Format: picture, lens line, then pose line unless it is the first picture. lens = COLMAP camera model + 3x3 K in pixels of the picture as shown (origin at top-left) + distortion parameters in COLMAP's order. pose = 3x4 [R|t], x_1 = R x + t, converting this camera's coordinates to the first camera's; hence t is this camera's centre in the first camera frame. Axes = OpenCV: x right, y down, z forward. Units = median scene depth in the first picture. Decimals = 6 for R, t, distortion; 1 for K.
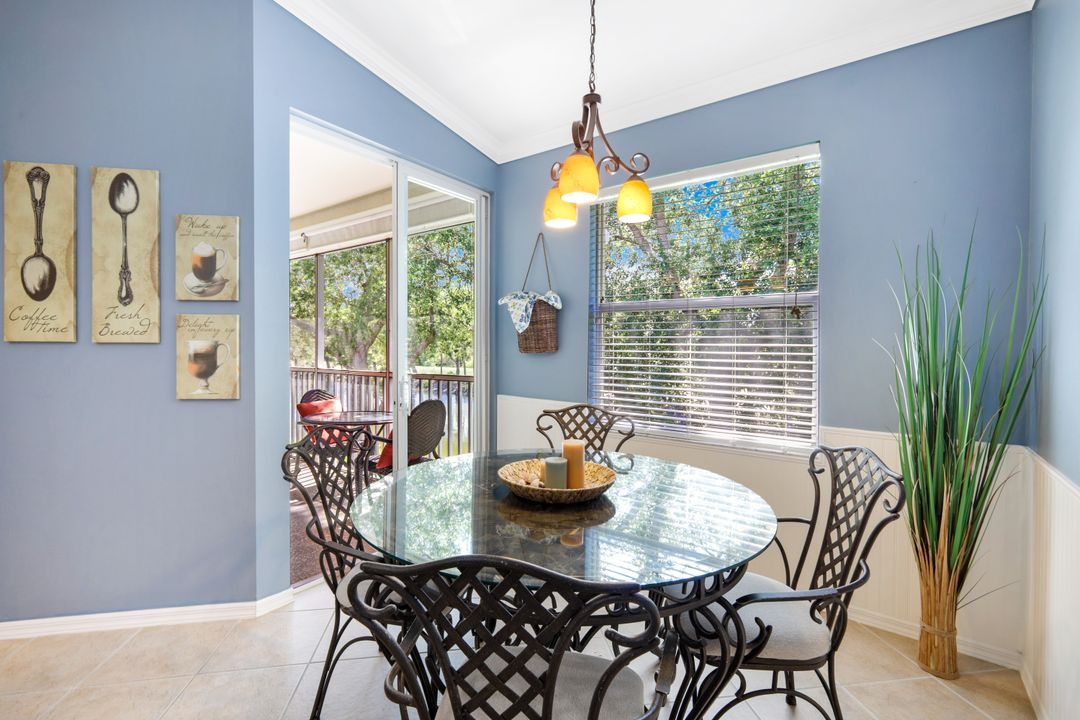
lens RADIAL K [[477.6, 0, 542.5], [0, 477.6, 357.0], [0, 0, 1]] dist [0.012436, 0.000237]
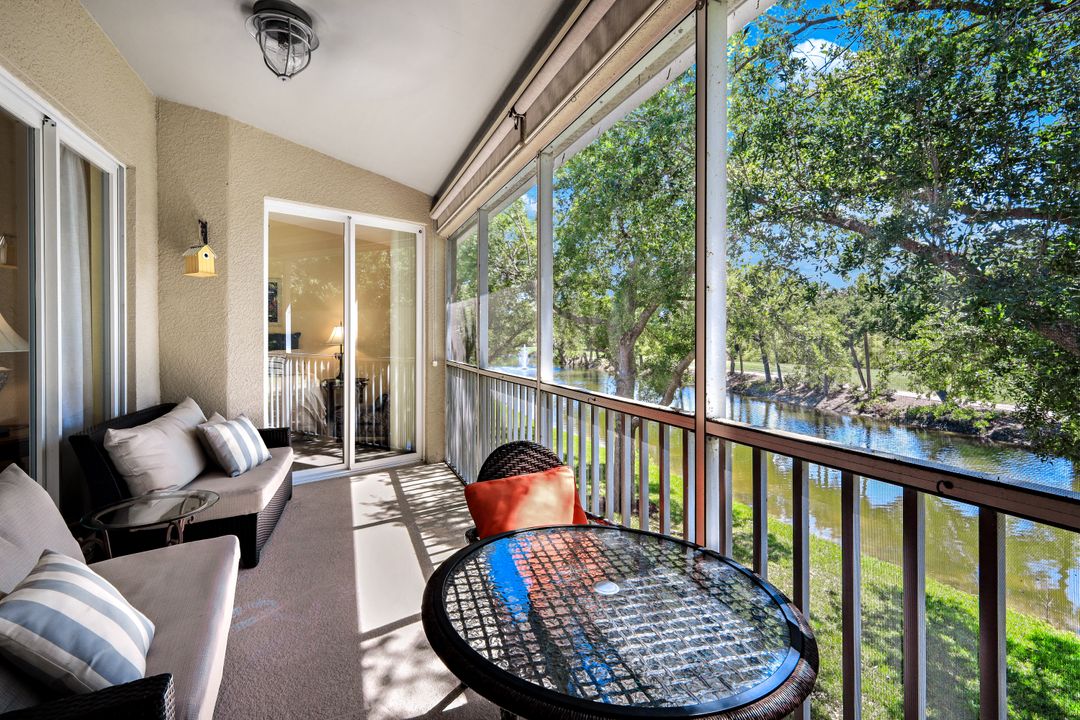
lens RADIAL K [[477.6, 0, 542.5], [0, 477.6, 357.0], [0, 0, 1]] dist [0.012436, 0.000237]
pose [[0.860695, 0.013034, -0.508955, -0.078942], [-0.003697, 0.999806, 0.019353, -0.001292], [0.509108, -0.014775, 0.860576, 0.200485]]
